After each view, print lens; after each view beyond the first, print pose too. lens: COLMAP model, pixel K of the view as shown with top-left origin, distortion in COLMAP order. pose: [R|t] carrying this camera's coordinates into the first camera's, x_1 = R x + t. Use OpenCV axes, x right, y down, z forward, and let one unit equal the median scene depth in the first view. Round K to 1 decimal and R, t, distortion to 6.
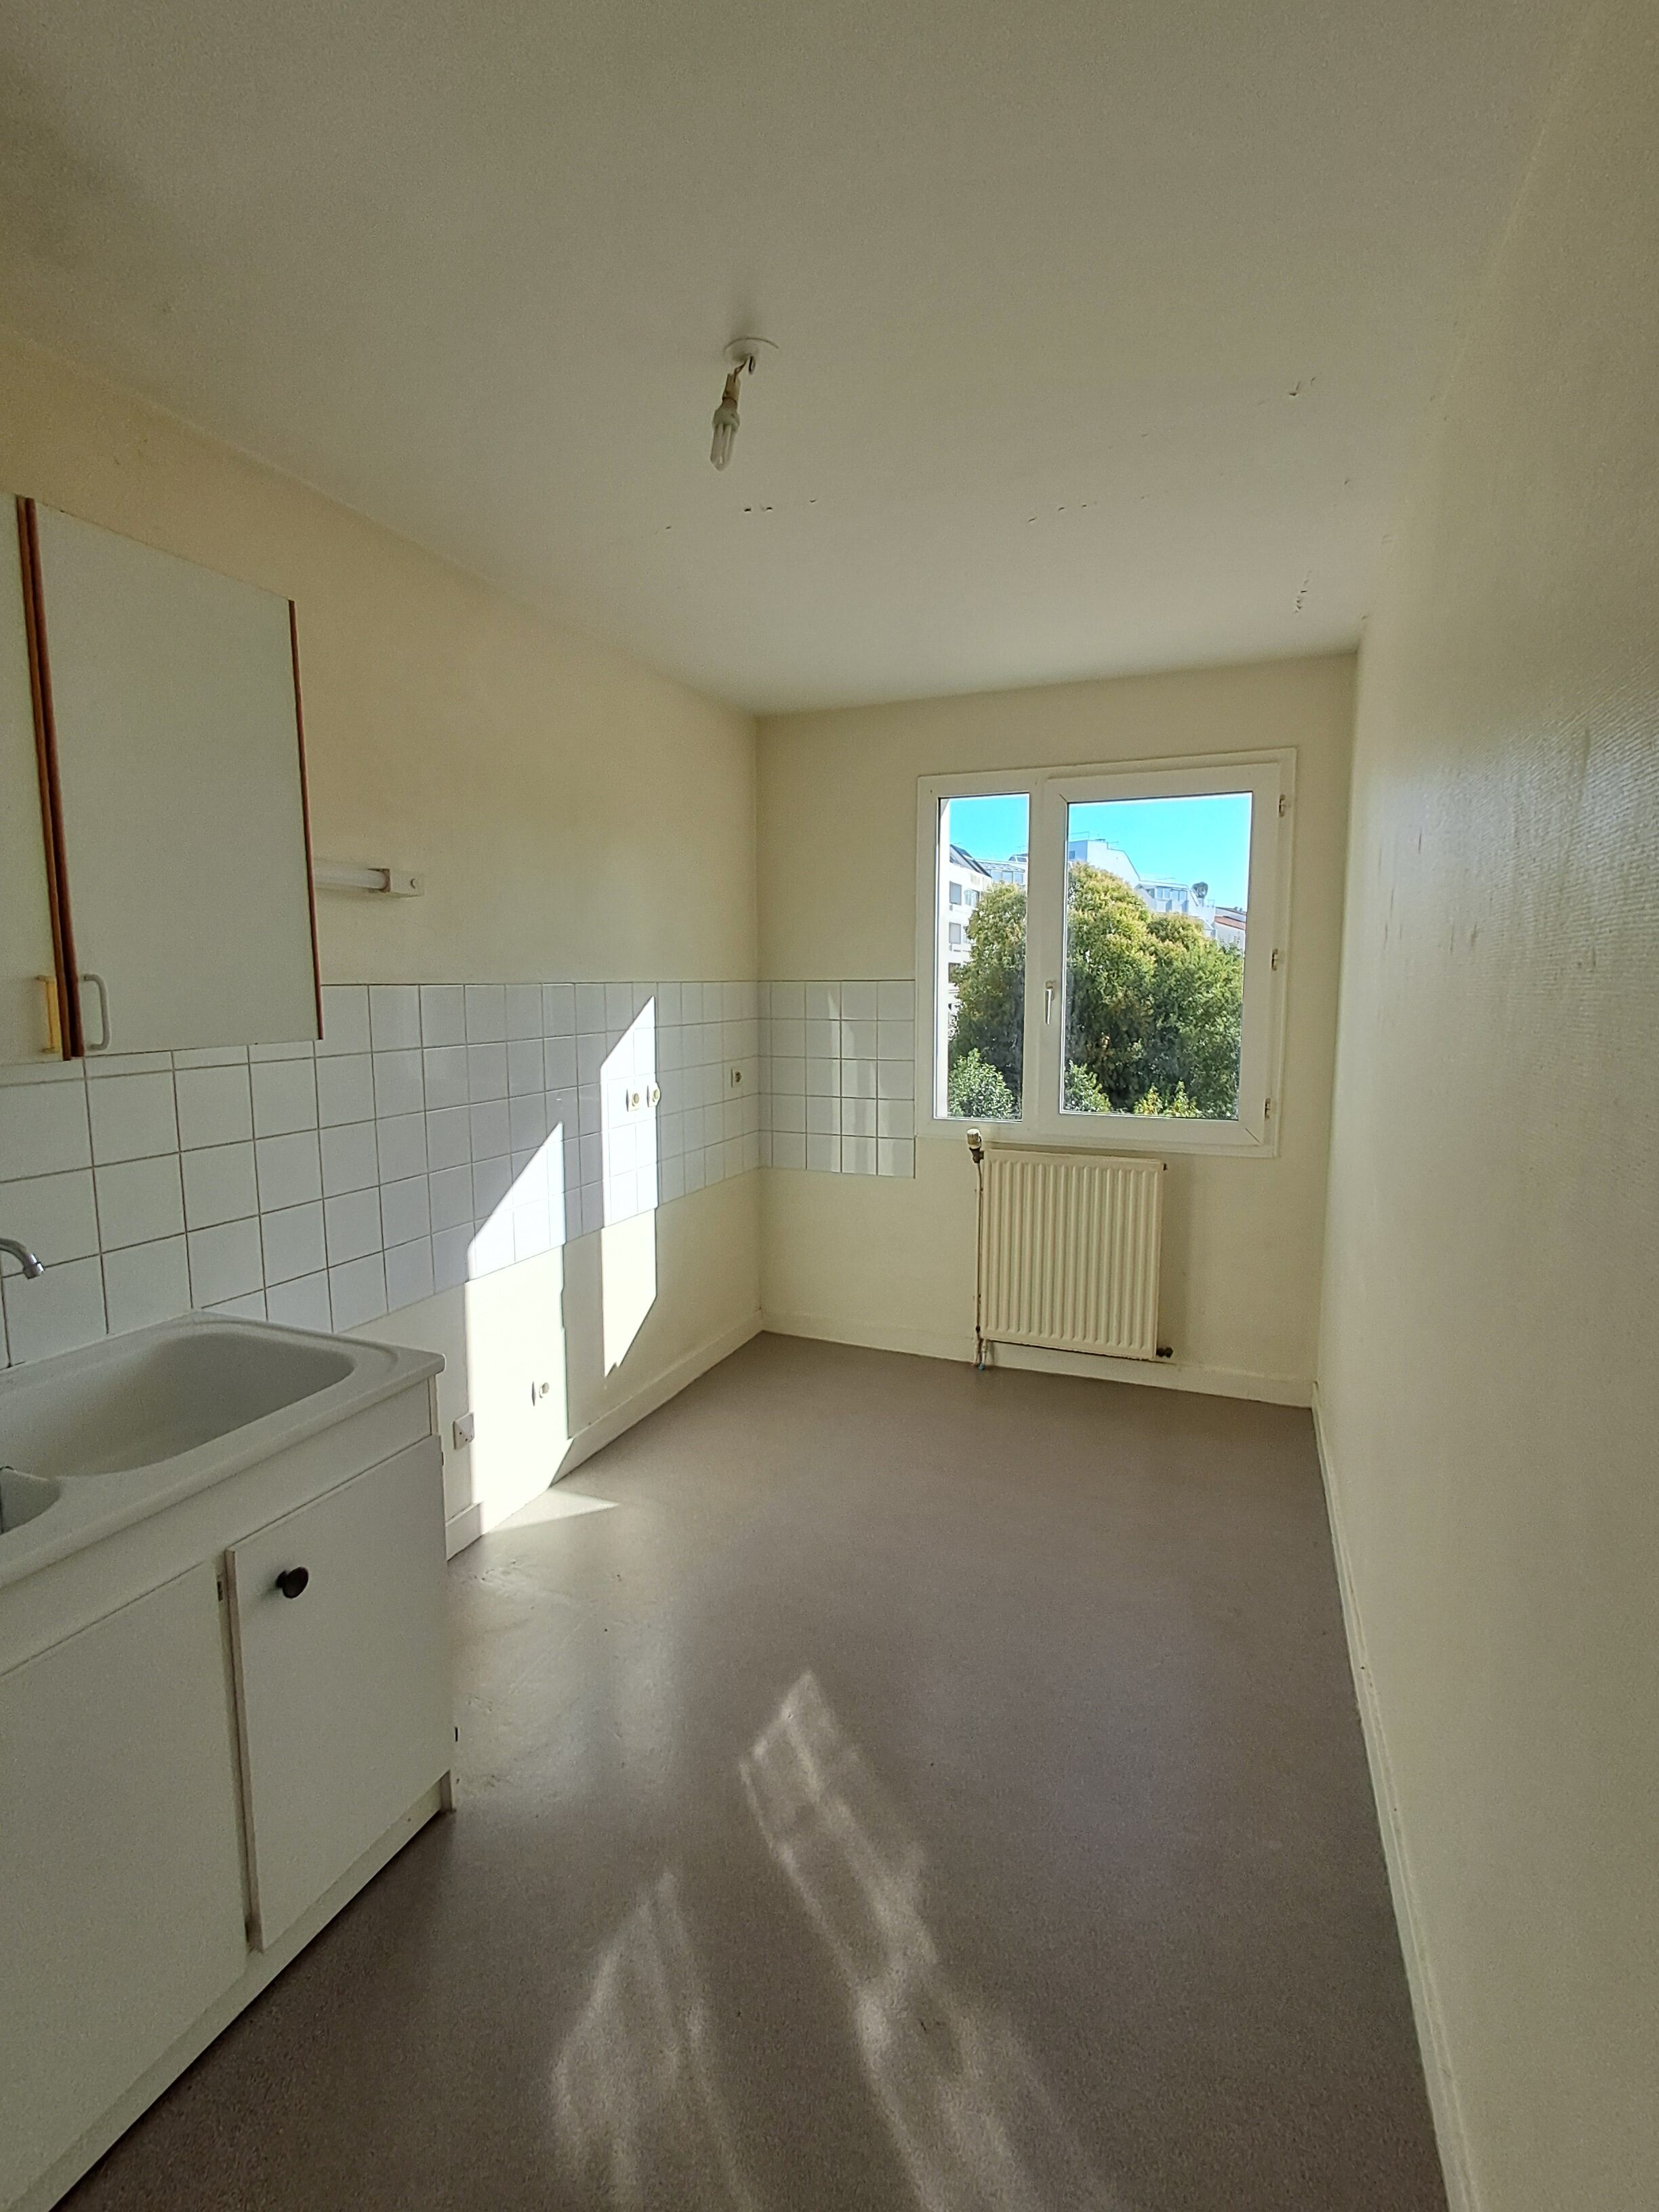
lens RADIAL K [[993.1, 0, 837.5], [0, 993.1, 1099.6], [0, 0, 1]] dist [-0.001360, -0.000142]
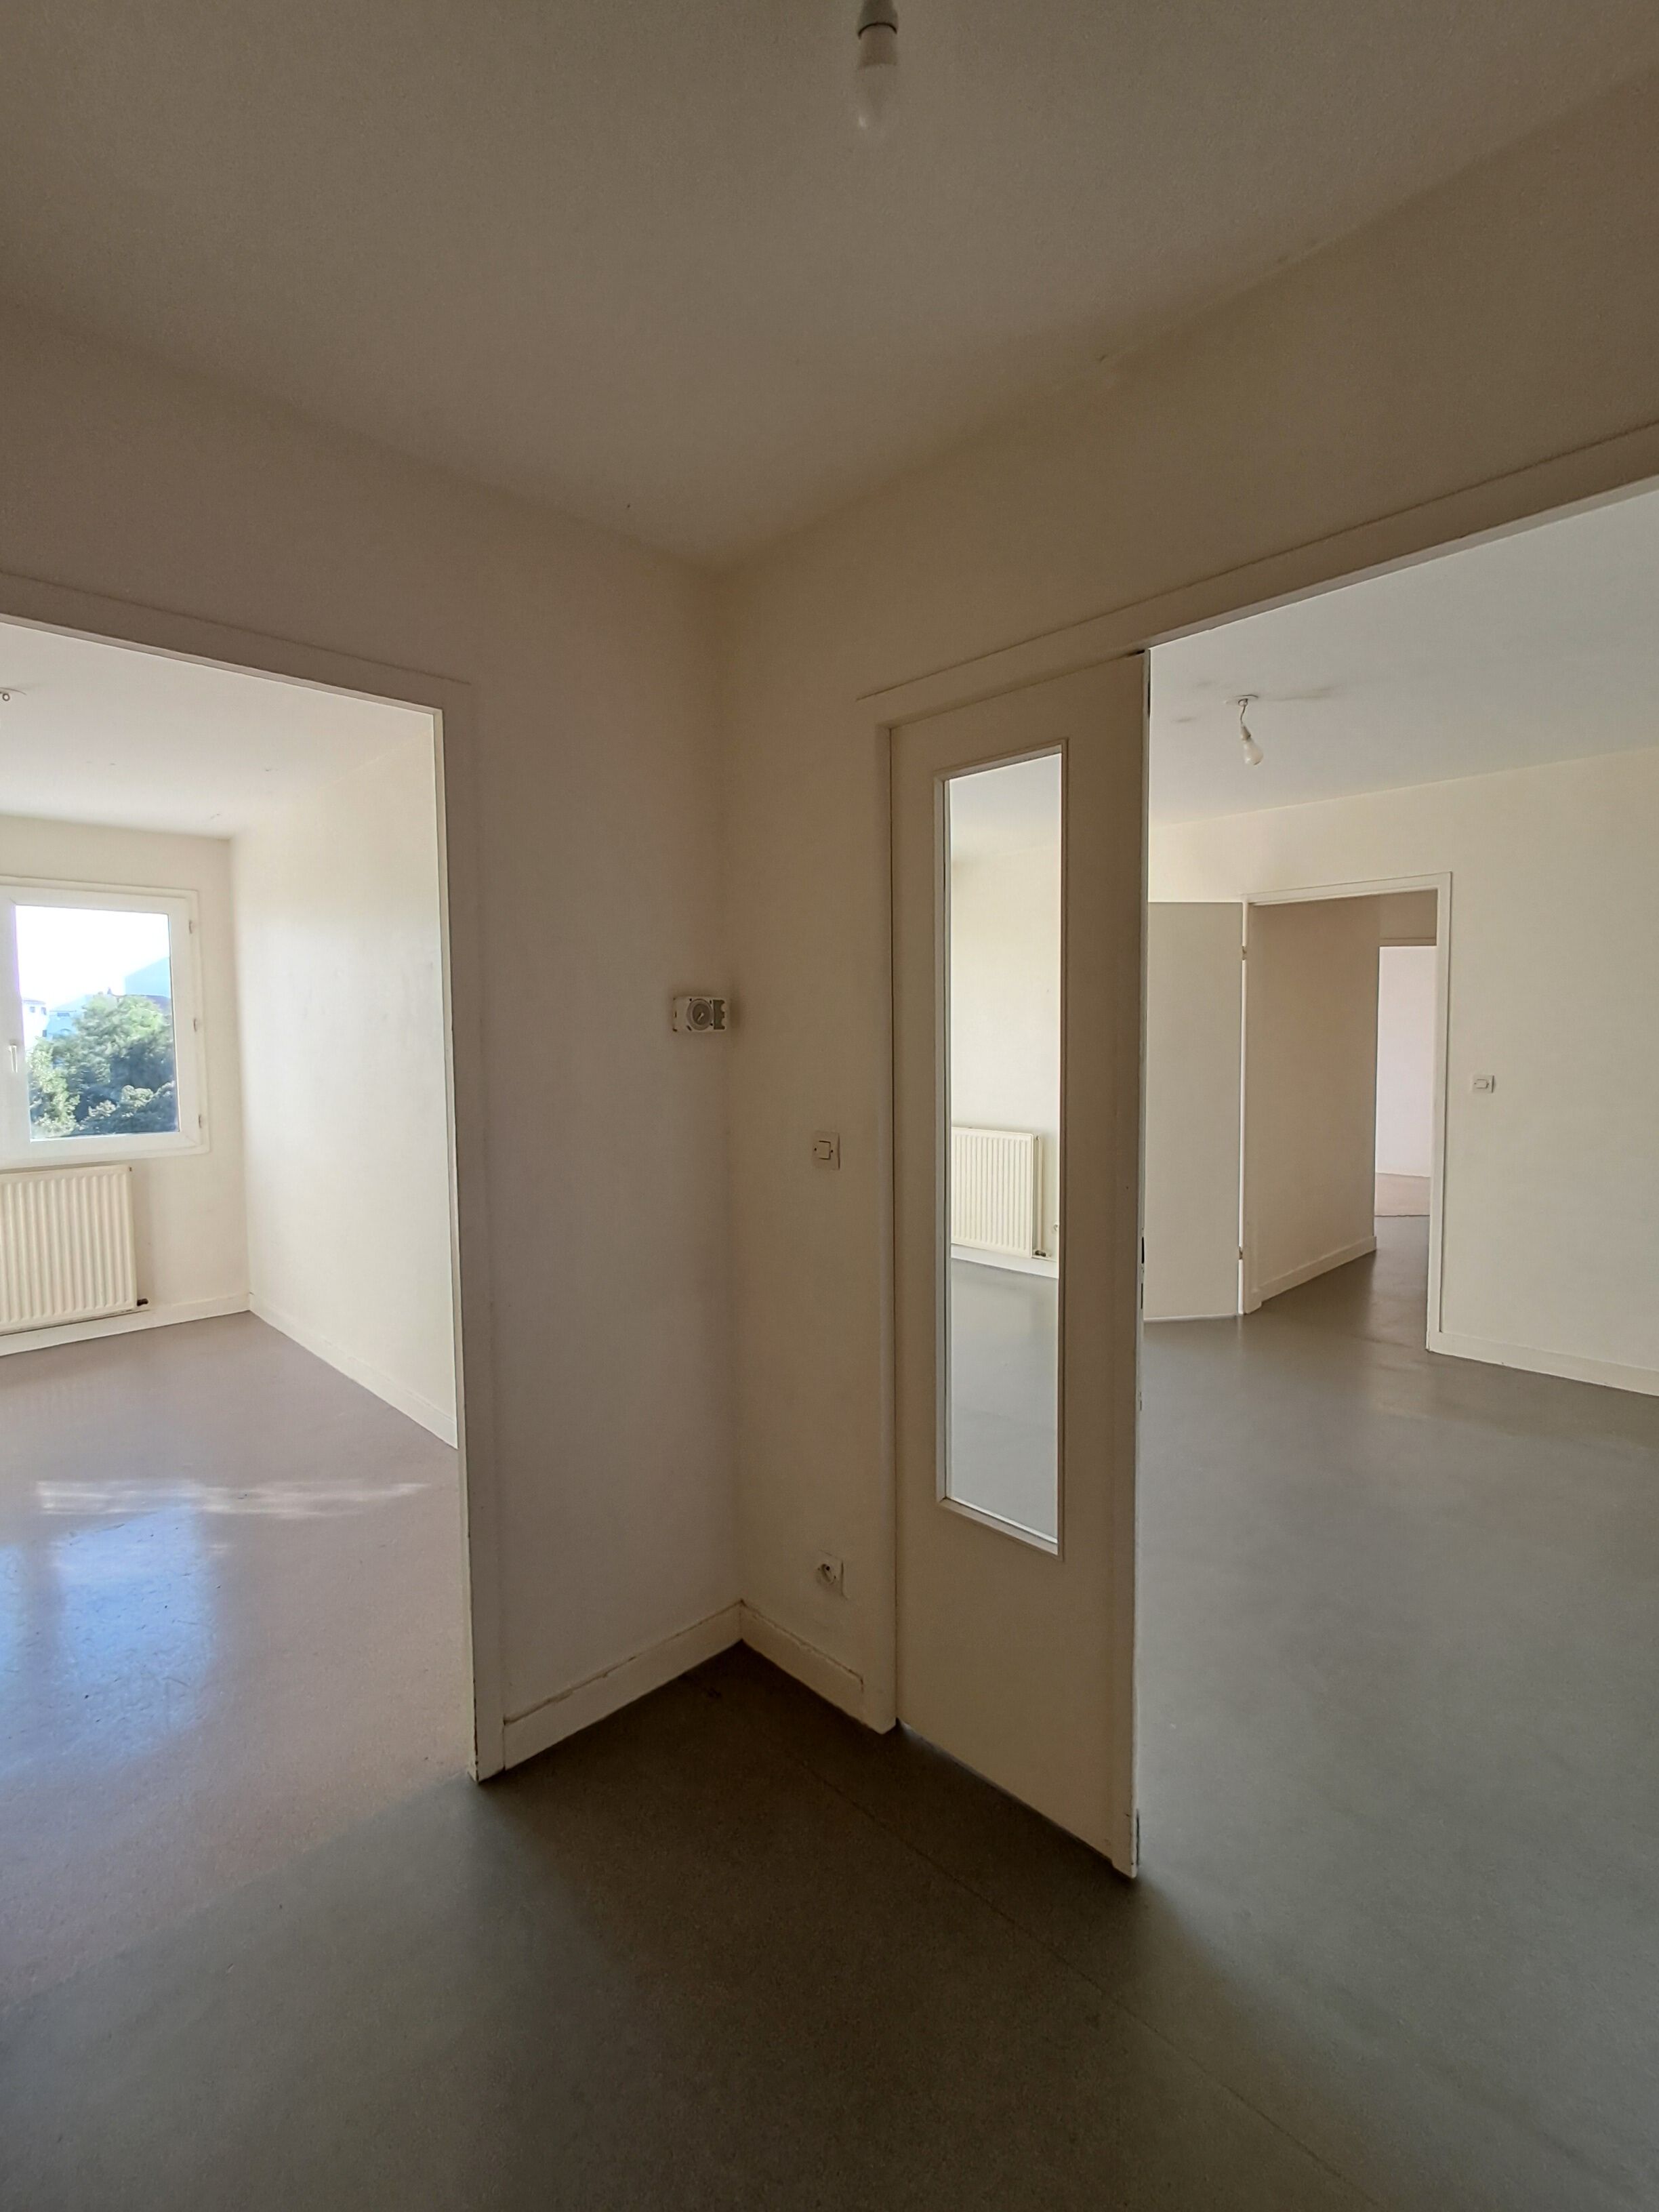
lens RADIAL K [[993.1, 0, 837.5], [0, 993.1, 1099.6], [0, 0, 1]] dist [-0.001360, -0.000142]
pose [[0.400698, -0.066007, 0.913830, -0.571369], [0.120071, 0.992583, 0.019046, 0.065922], [-0.908308, 0.102093, 0.405651, -0.516815]]
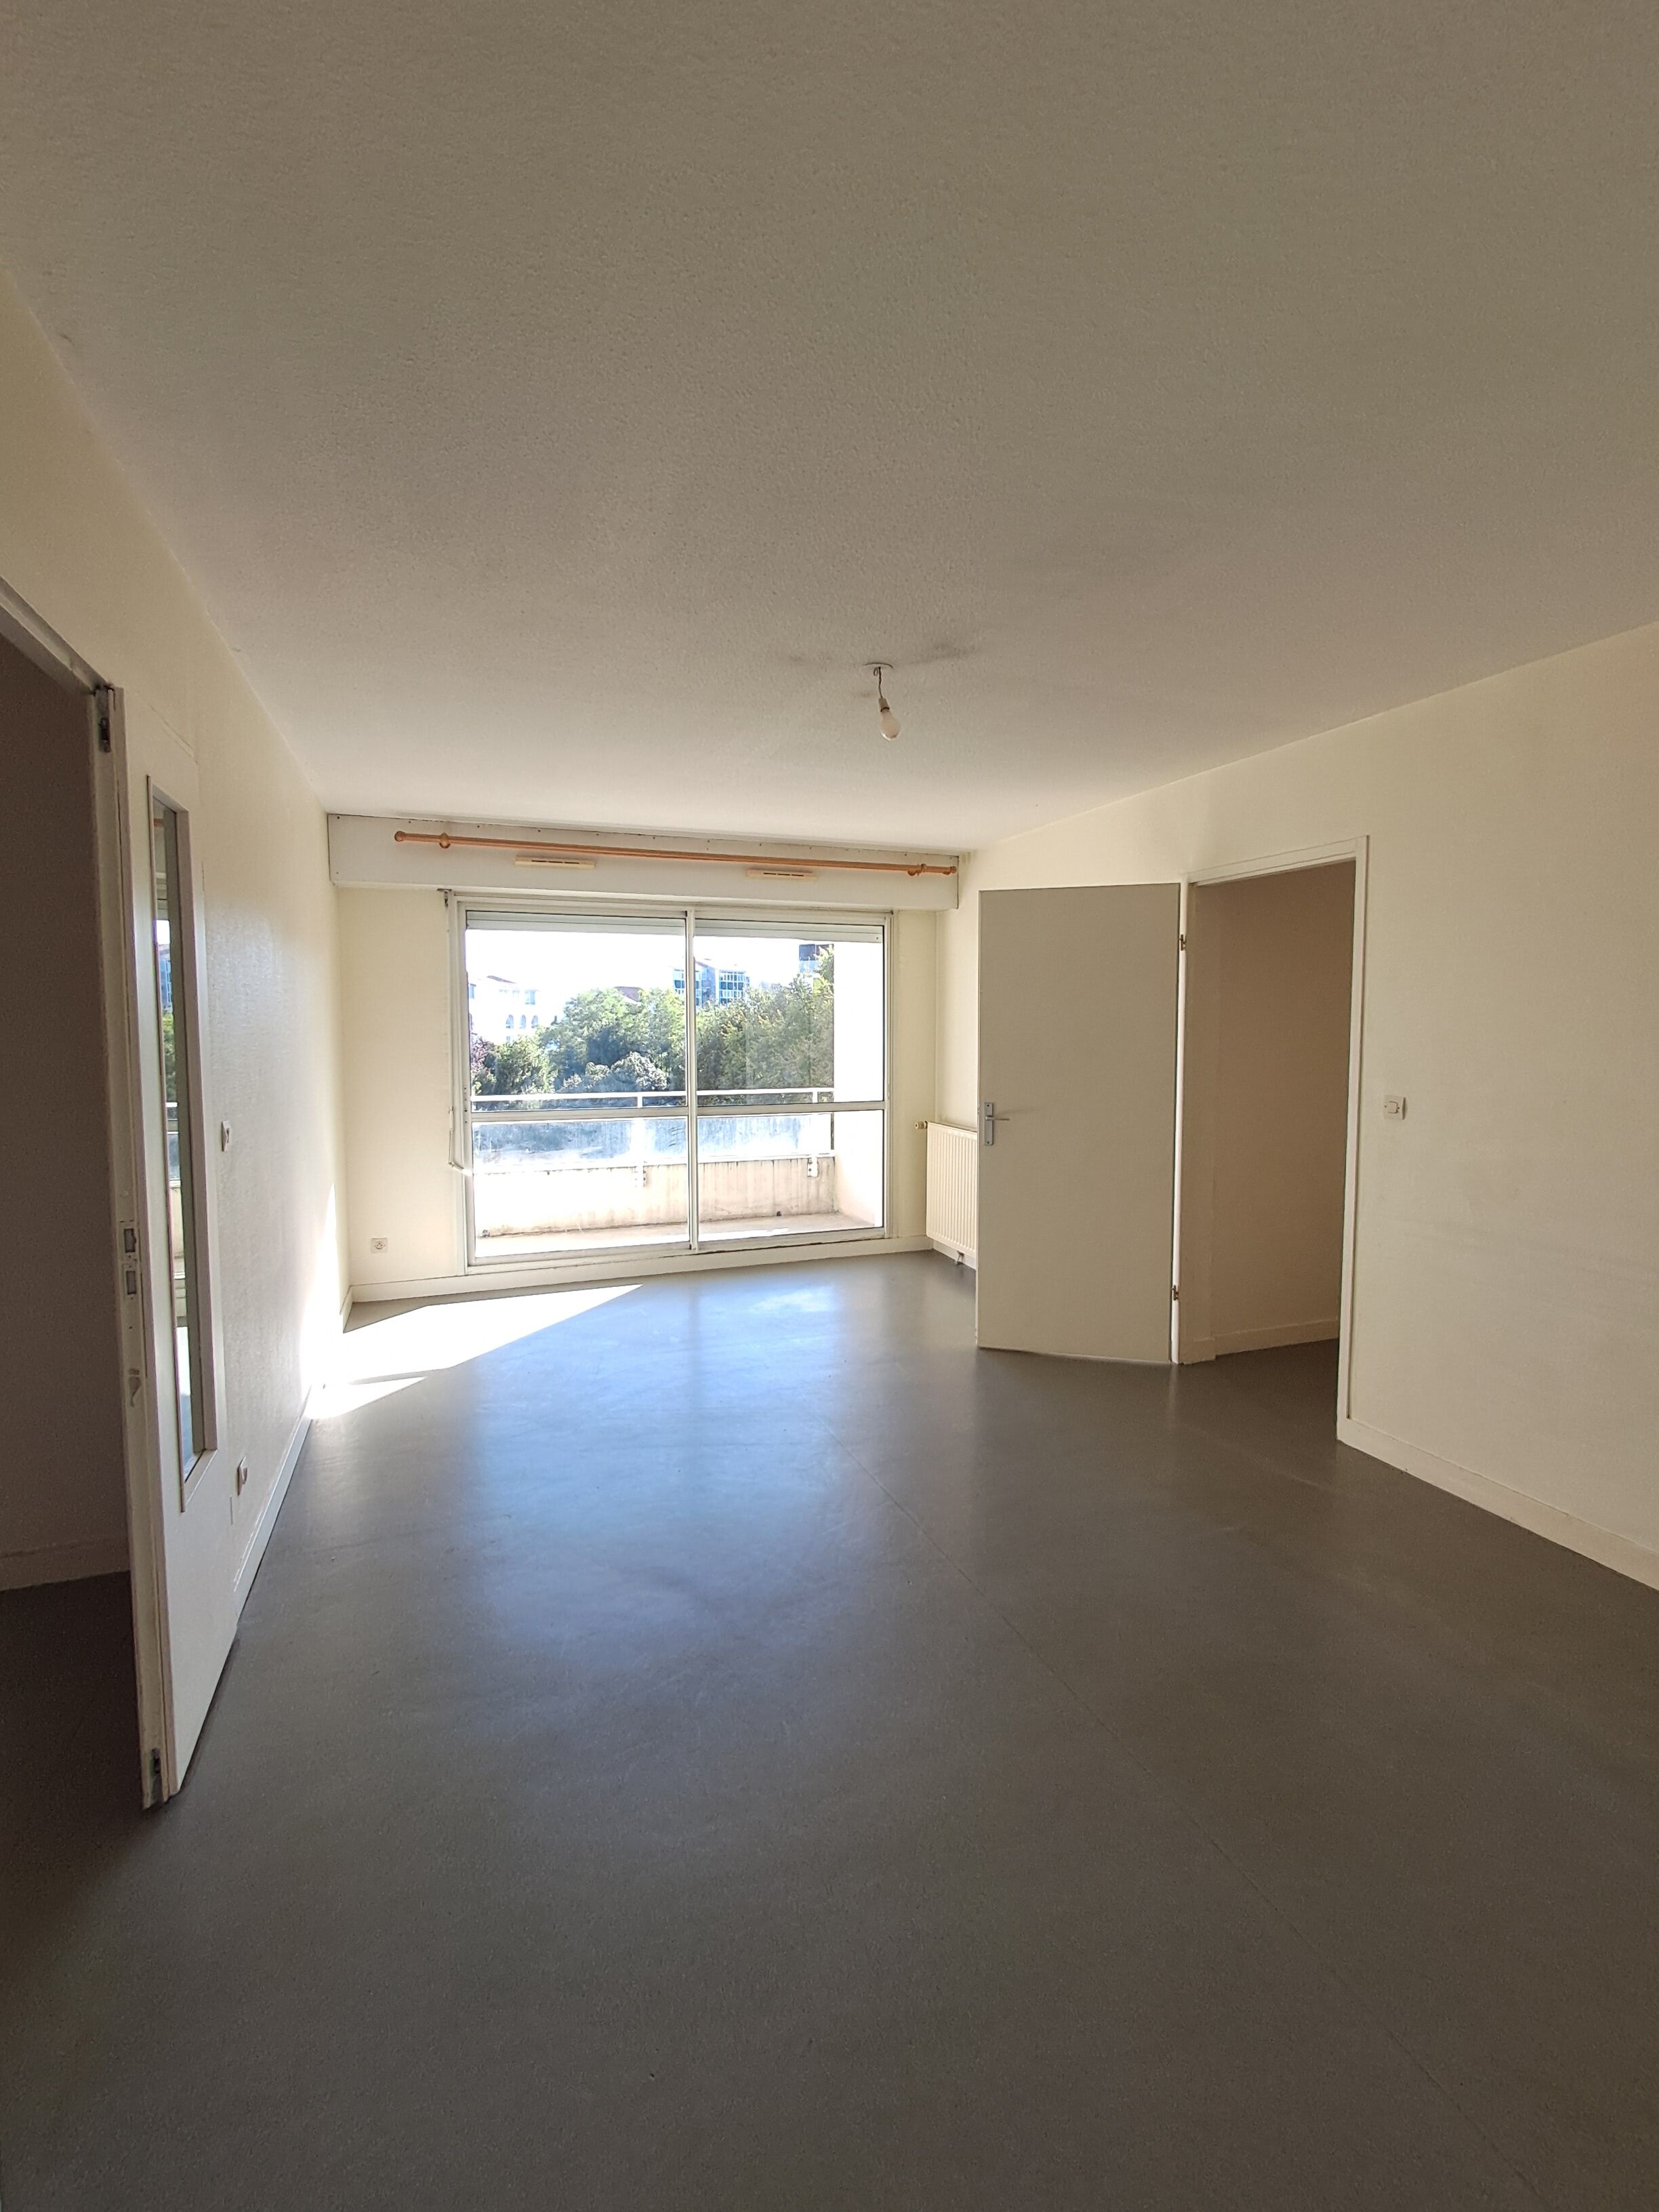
lens RADIAL K [[993.1, 0, 837.5], [0, 993.1, 1099.6], [0, 0, 1]] dist [-0.001360, -0.000142]
pose [[0.731732, -0.049487, 0.679794, -0.536407], [0.079416, 0.996758, -0.012922, 0.071302], [-0.676951, 0.063442, 0.733289, -0.565615]]
